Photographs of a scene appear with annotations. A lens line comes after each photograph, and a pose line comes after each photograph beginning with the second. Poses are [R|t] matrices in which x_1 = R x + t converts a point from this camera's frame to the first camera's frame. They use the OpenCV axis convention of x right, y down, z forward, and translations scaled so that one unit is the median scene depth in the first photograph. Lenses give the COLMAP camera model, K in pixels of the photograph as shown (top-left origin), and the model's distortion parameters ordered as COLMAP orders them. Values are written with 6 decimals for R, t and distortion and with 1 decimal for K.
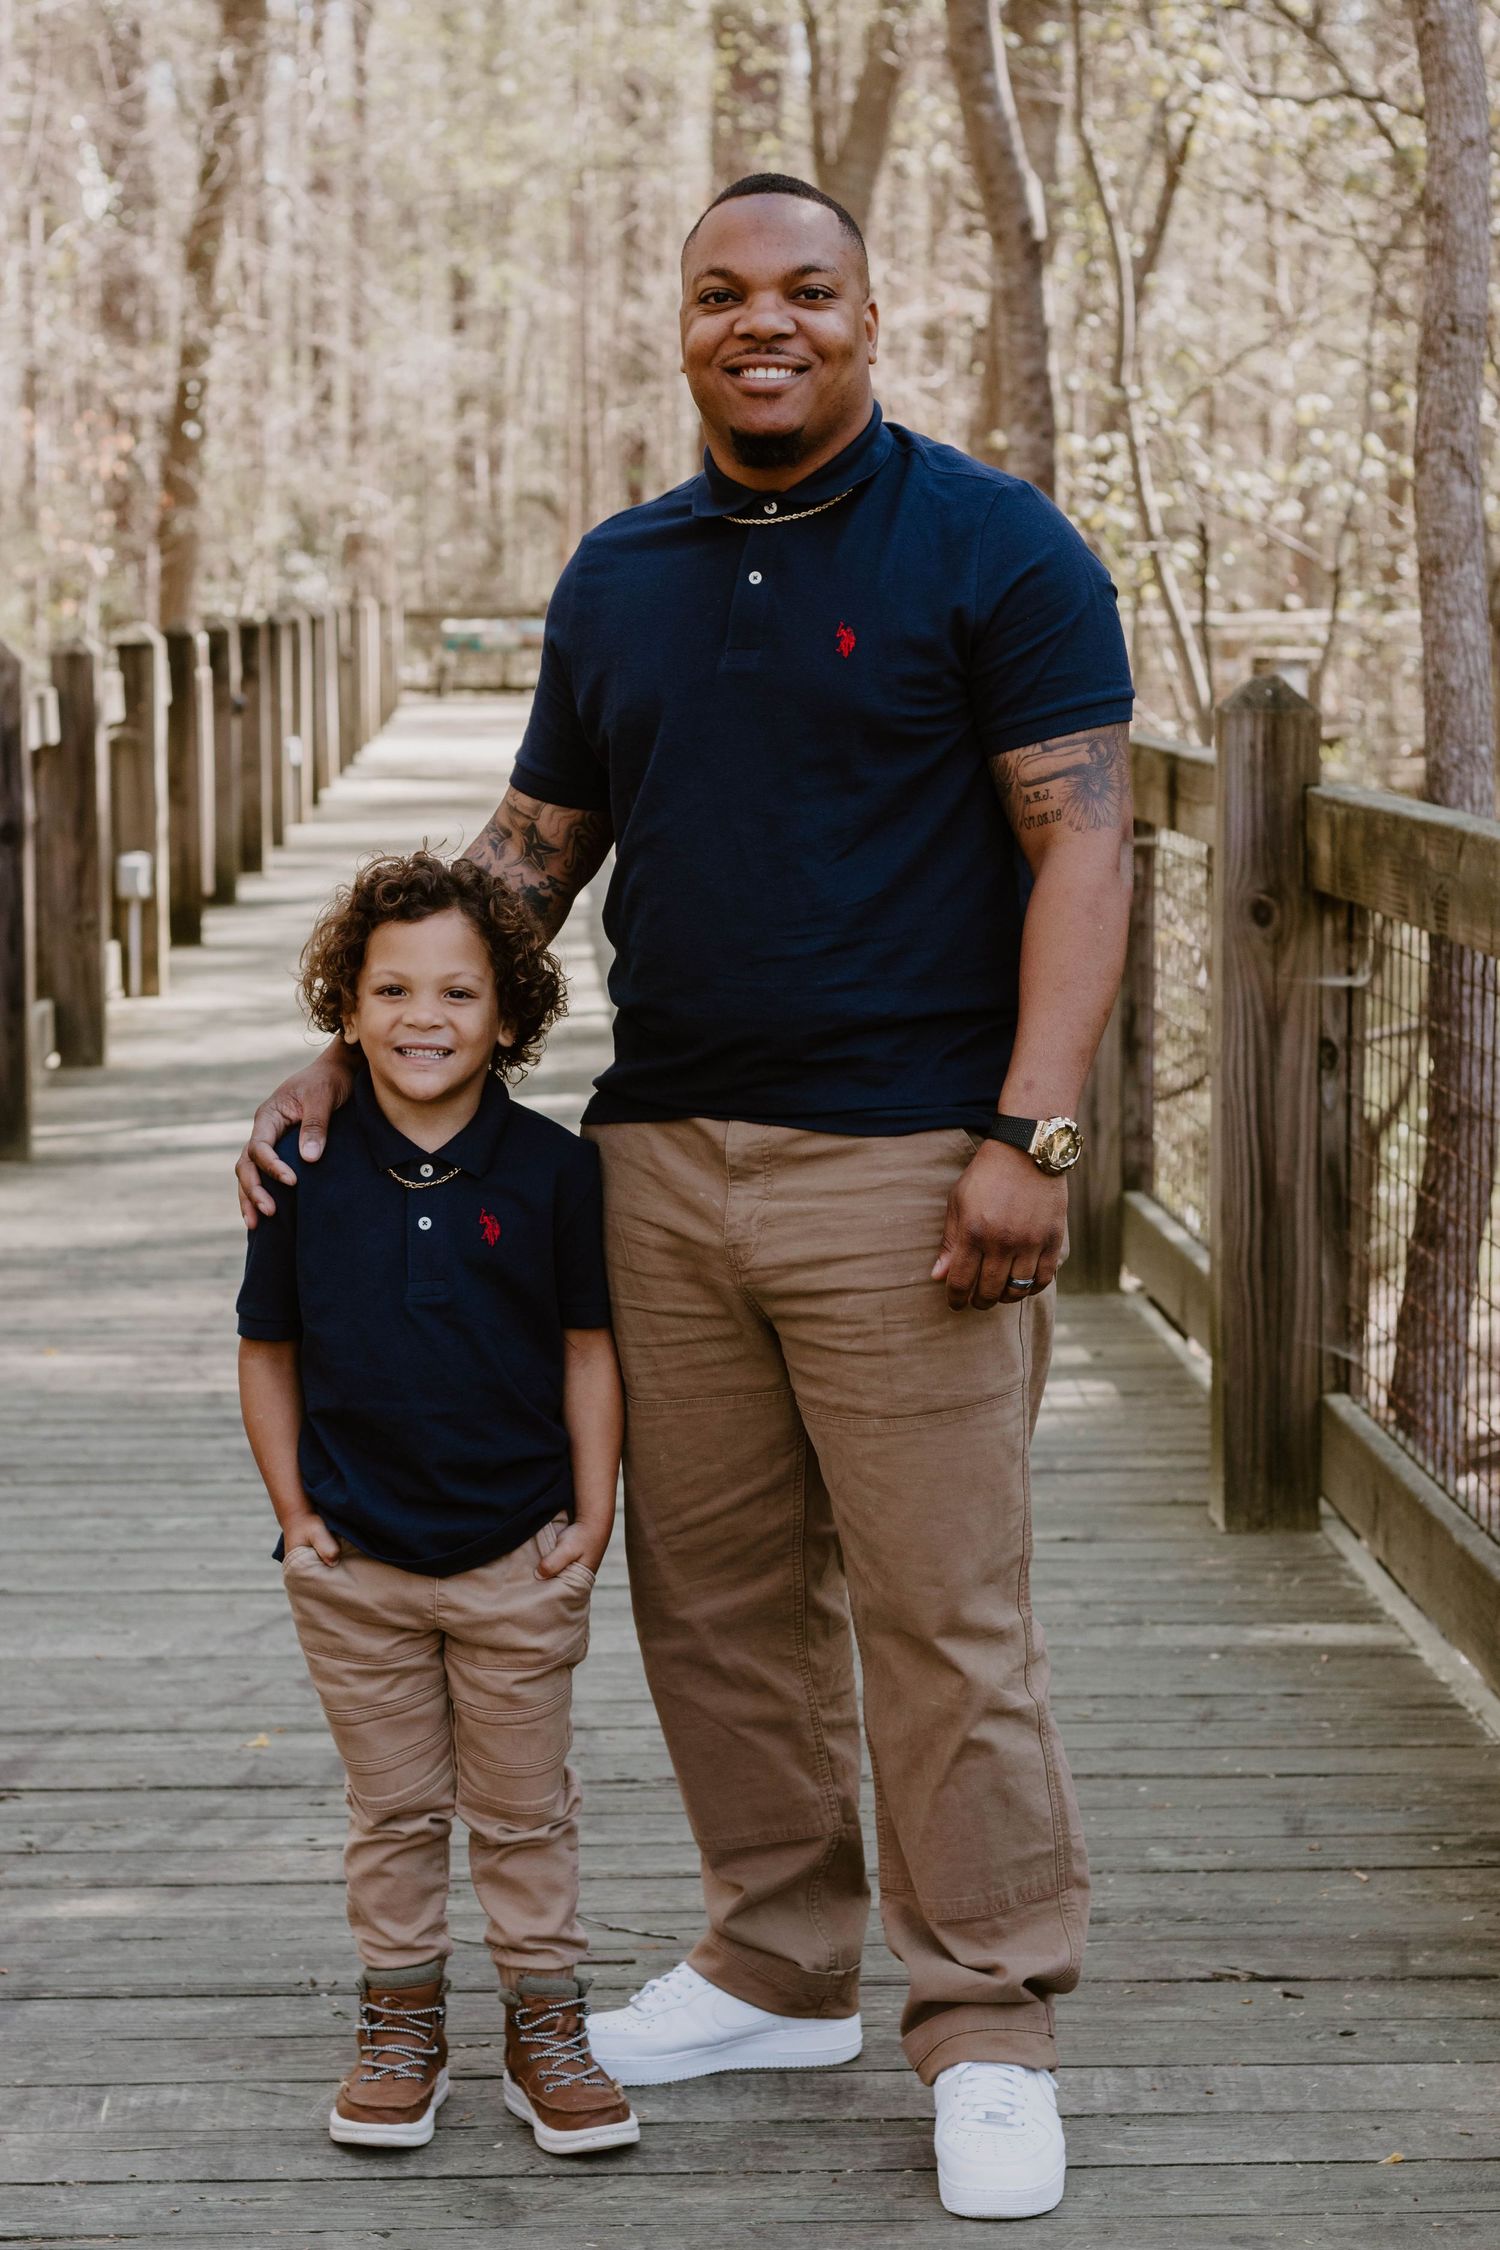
lens RADIAL K [[5220.8, 0, 750.0], [0, 5220.8, 1125.0], [0, 0, 1]] dist [0.040052, -0.323805]
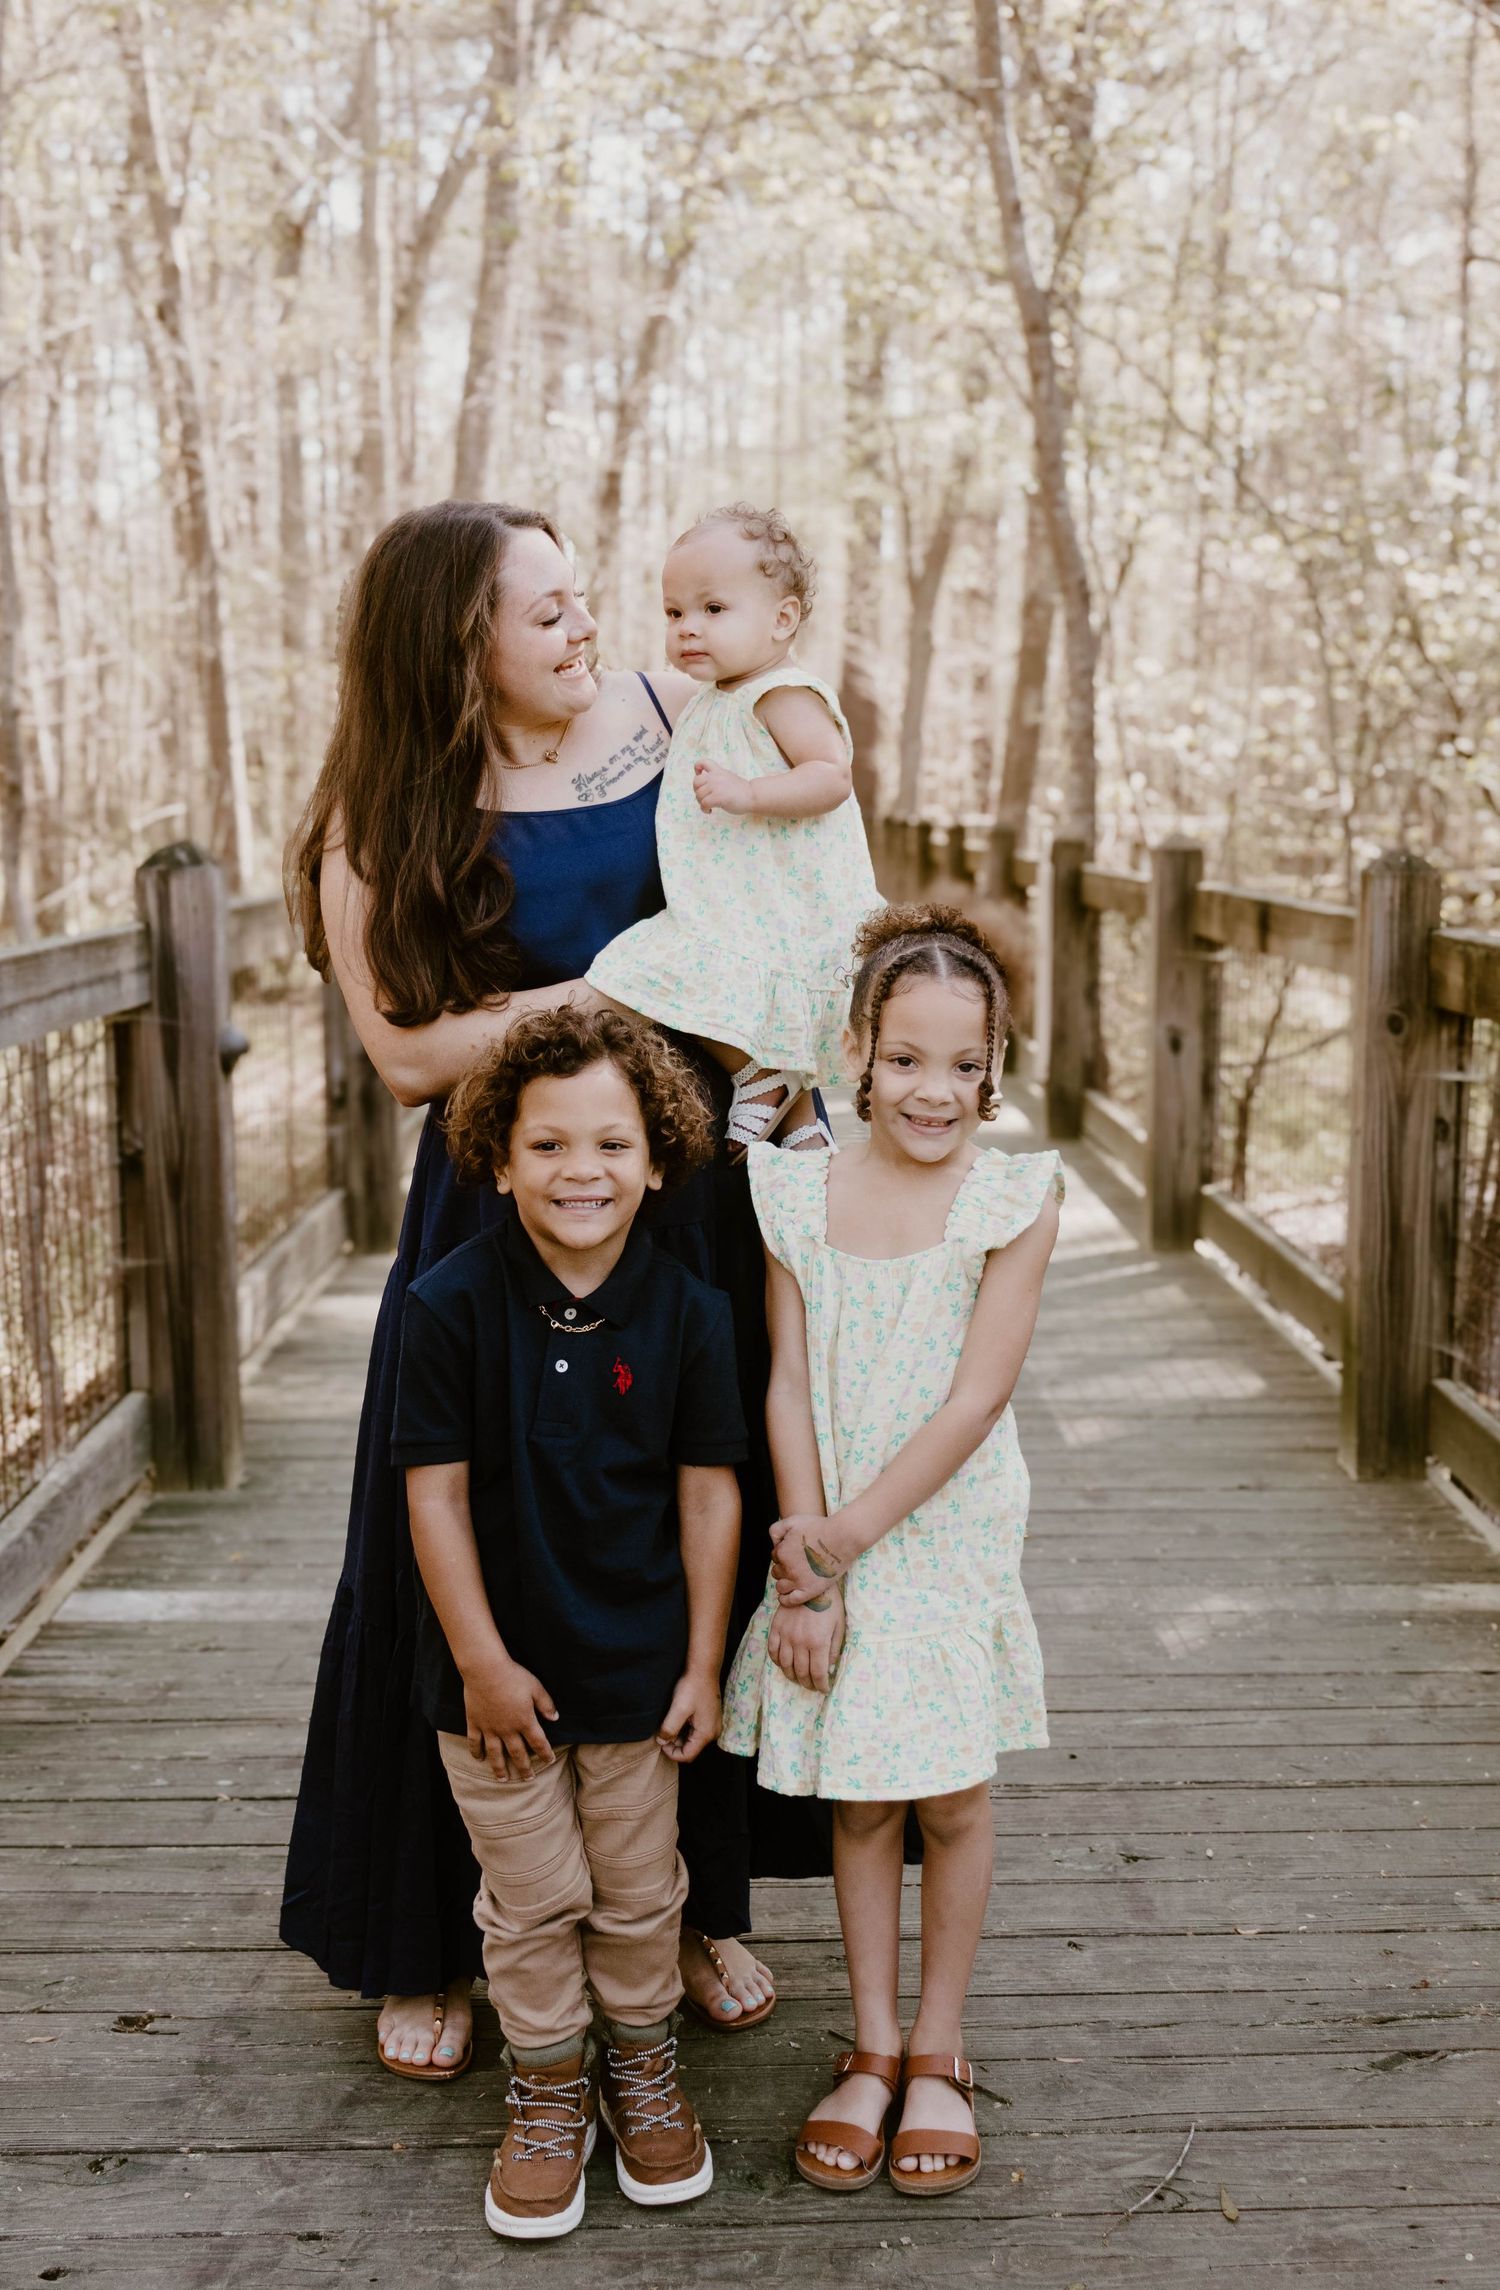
lens RADIAL K [[2508.7, 0, 874.4], [0, 2508.7, 1115.5], [0, 0, 1]] dist [-0.003628, 0.011632]
pose [[0.999899, 0.009323, 0.010715, -0.042289], [-0.009540, 0.999745, 0.020443, -0.028929], [-0.010522, -0.020544, 0.999734, 0.356876]]
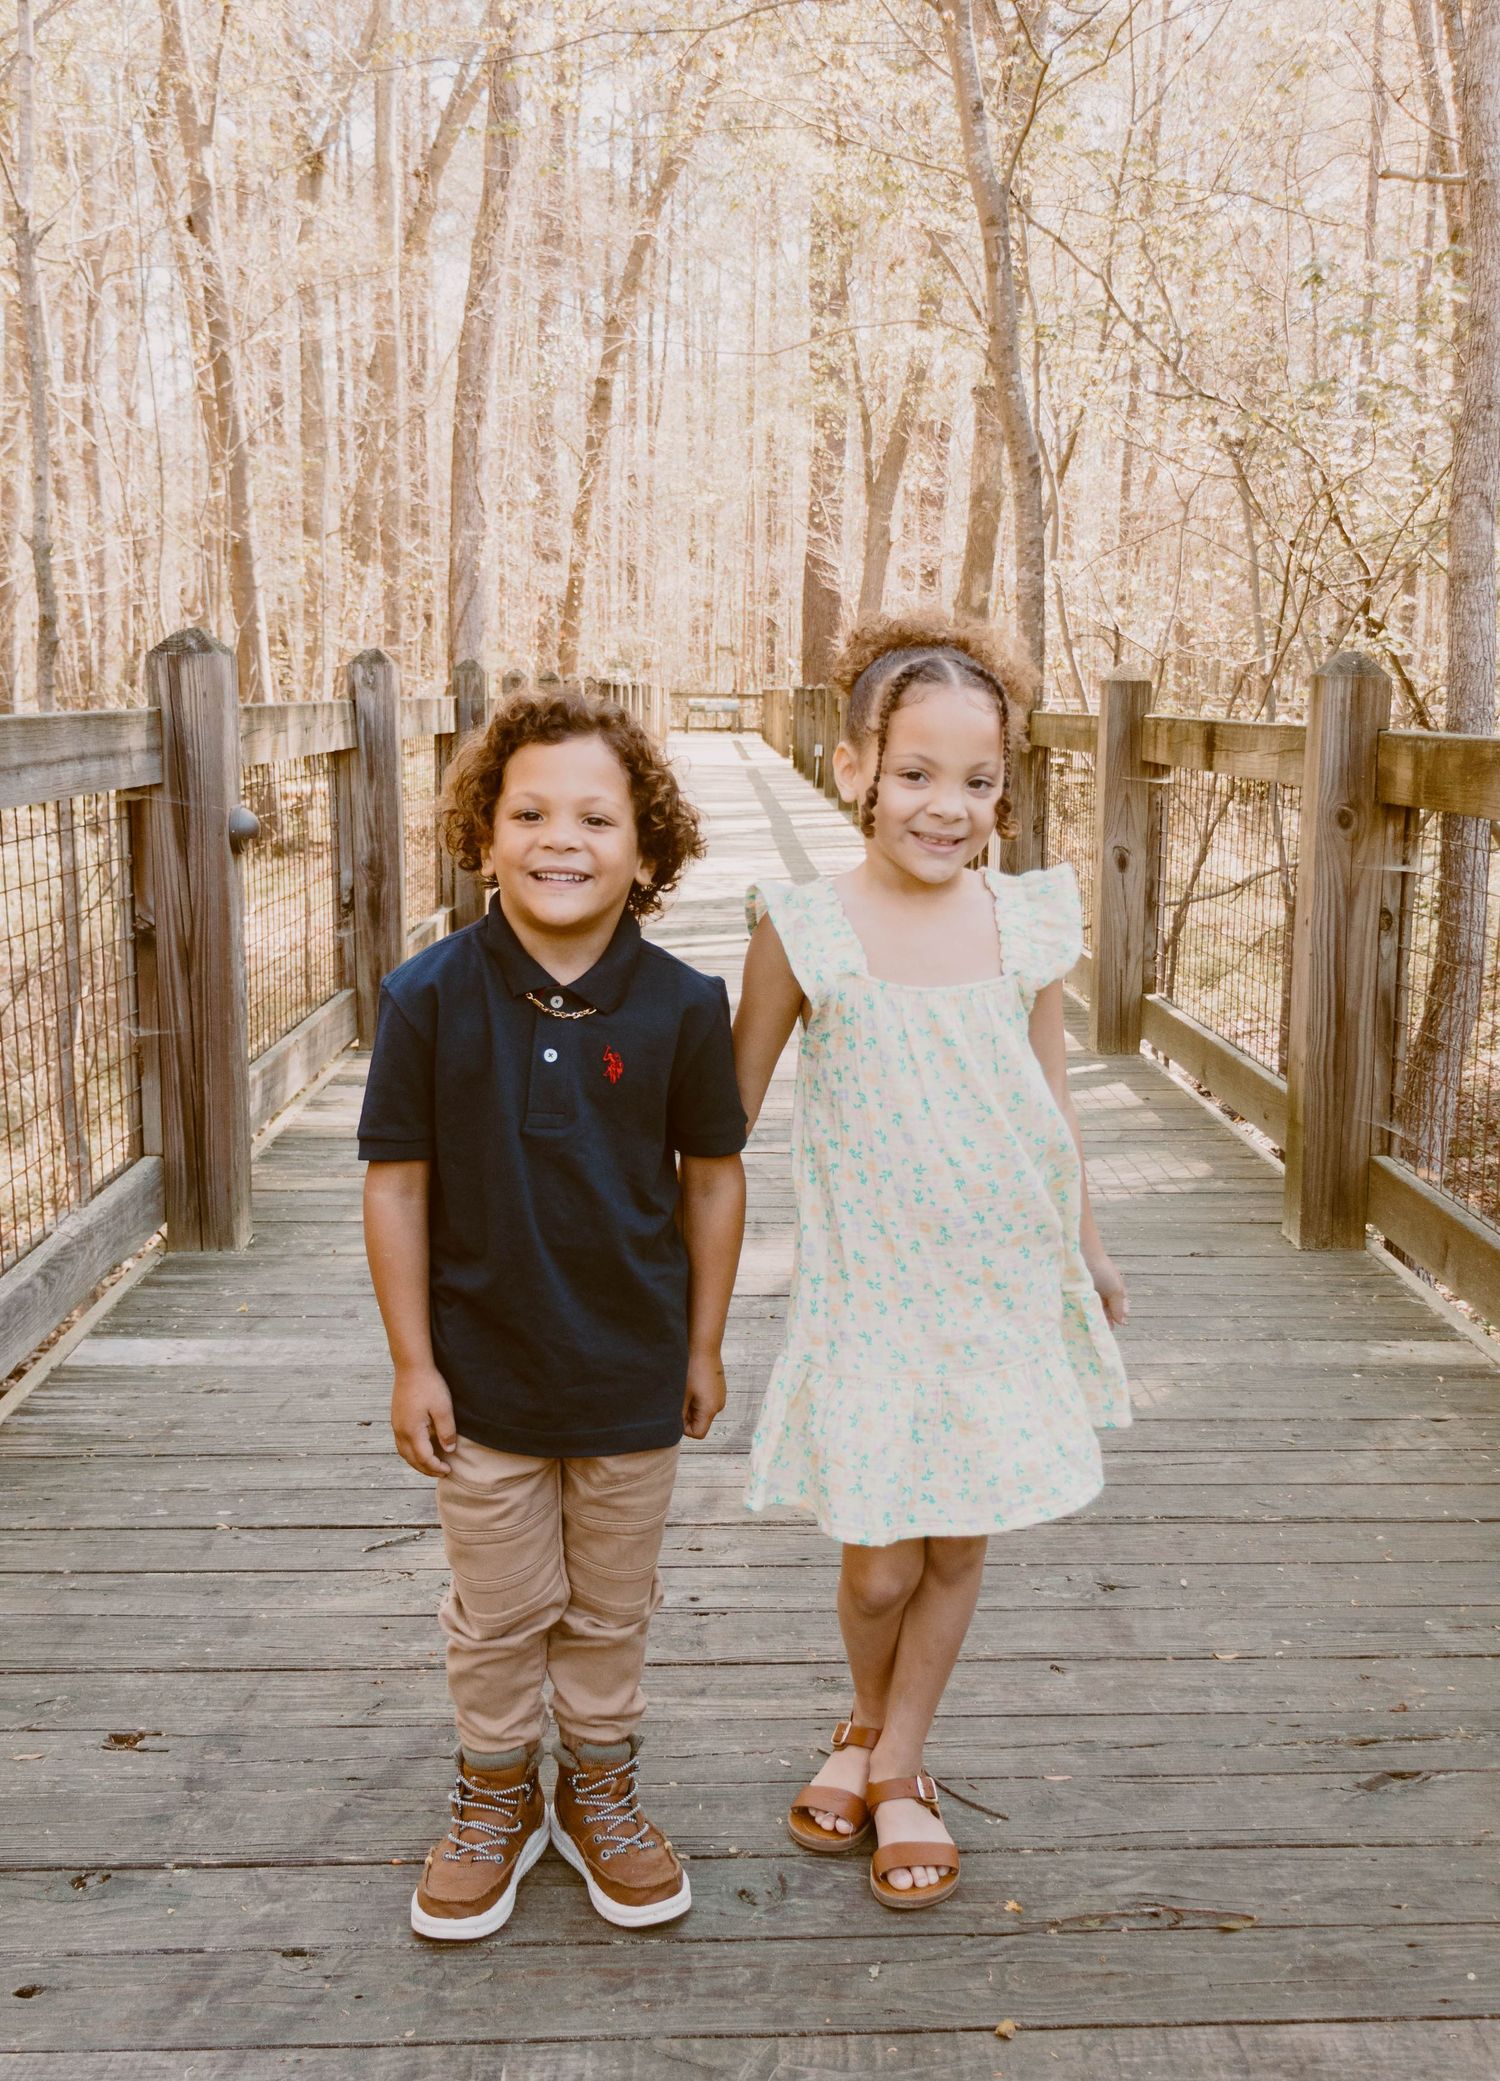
lens RADIAL K [[2207.5, 0, 862.1], [0, 2207.5, 1038.7], [0, 0, 1]] dist [0.019986, 0.004809]
pose [[0.999509, 0.017539, 0.025963, -0.047520], [-0.018848, 0.998518, 0.051057, -0.009205], [-0.025029, -0.051521, 0.998358, 0.399885]]
